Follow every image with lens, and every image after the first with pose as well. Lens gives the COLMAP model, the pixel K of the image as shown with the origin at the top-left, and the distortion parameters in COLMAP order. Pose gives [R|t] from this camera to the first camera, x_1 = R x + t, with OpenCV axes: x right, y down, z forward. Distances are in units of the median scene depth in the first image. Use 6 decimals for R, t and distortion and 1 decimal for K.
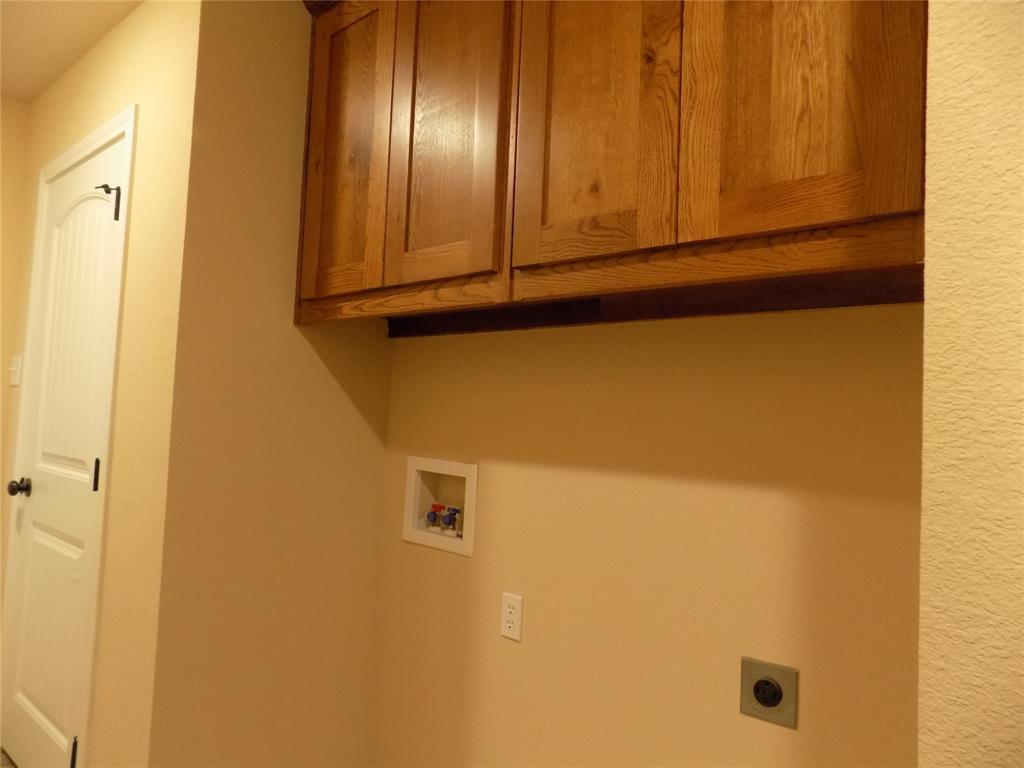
lens RADIAL K [[686.6, 0, 518.1], [0, 686.6, 384.9], [0, 0, 1]] dist [-0.075215, 0.073588]
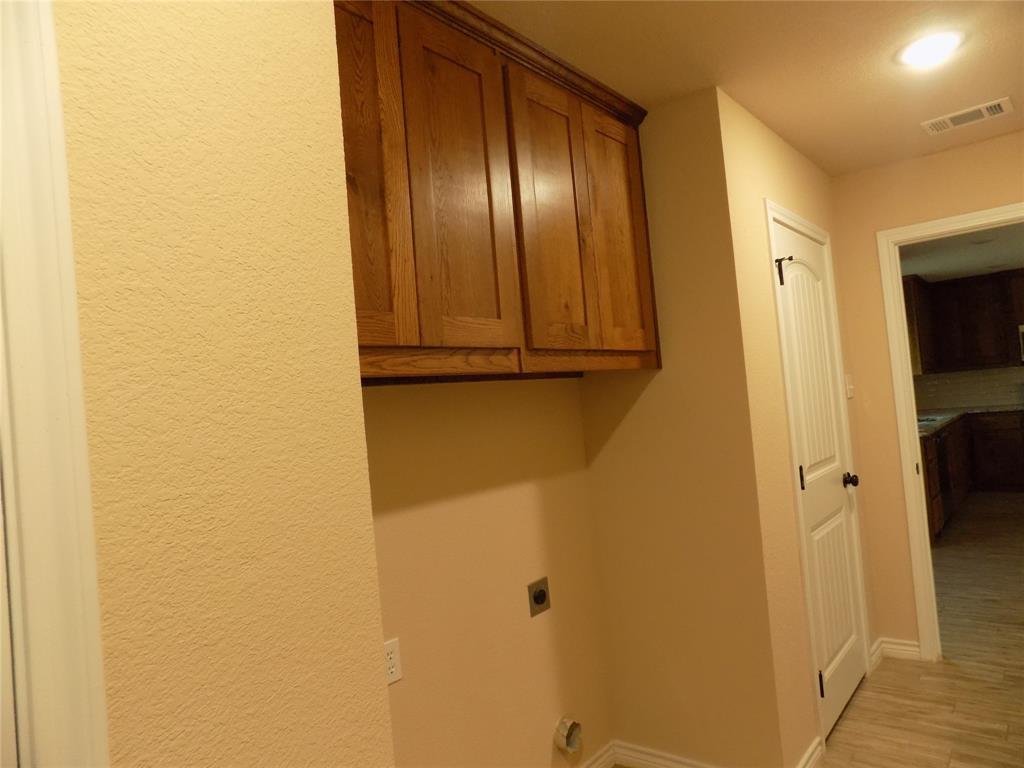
lens RADIAL K [[686.6, 0, 518.1], [0, 686.6, 384.9], [0, 0, 1]] dist [-0.075215, 0.073588]
pose [[-0.038070, -0.012627, 0.999195, -1.212751], [0.034000, 0.999325, 0.013924, -0.105287], [-0.998696, 0.034503, -0.037615, 0.961262]]
